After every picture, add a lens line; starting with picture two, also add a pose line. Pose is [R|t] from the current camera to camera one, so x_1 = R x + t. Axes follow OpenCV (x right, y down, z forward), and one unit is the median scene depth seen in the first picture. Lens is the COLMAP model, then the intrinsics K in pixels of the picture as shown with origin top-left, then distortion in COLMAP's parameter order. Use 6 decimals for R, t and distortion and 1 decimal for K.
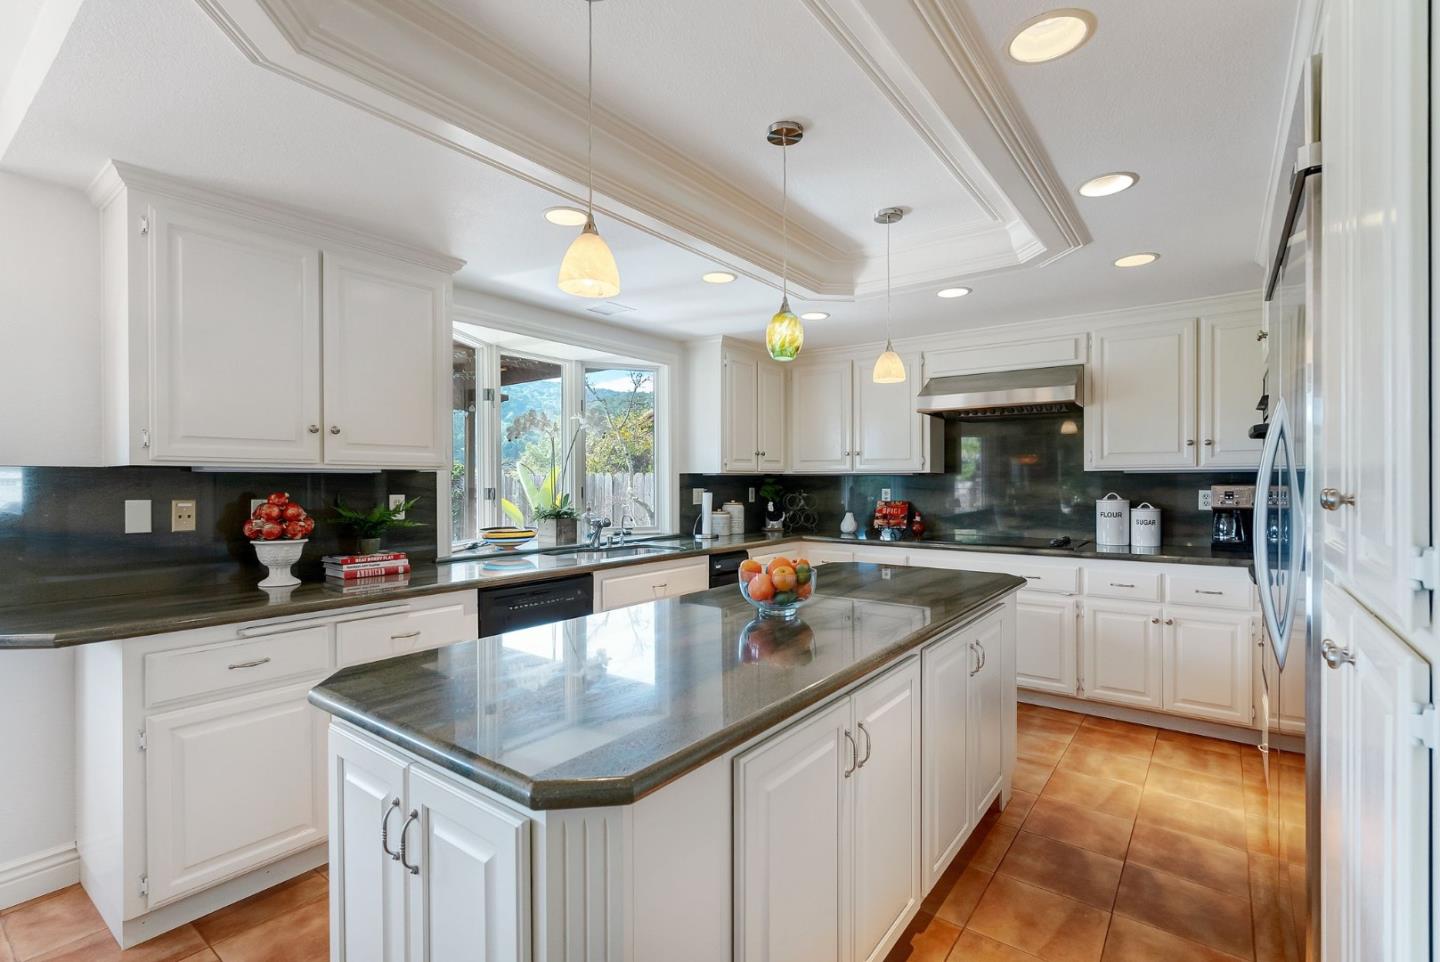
lens RADIAL K [[665.0, 0, 718.2], [0, 665.0, 484.1], [0, 0, 1]] dist [-0.004071, -0.000583]
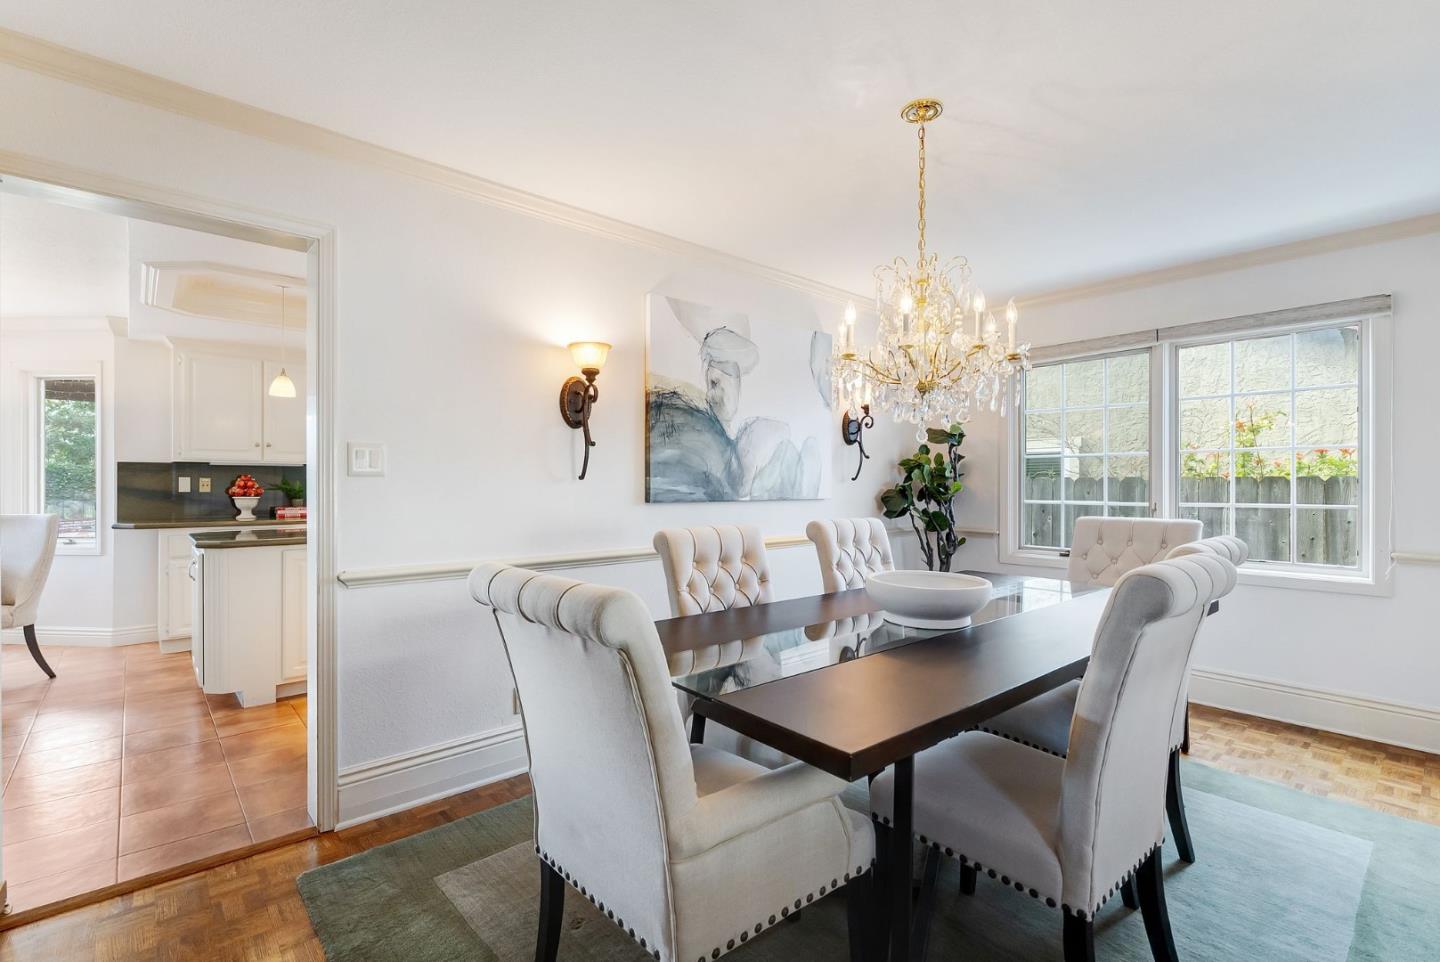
lens RADIAL K [[665.0, 0, 722.4], [0, 665.0, 479.7], [0, 0, 1]] dist [-0.004071, -0.000583]
pose [[0.979288, 0.003859, -0.202433, 1.297500], [-0.004721, 0.999982, -0.003779, 0.030005], [0.202415, 0.004656, 0.979289, -0.795504]]
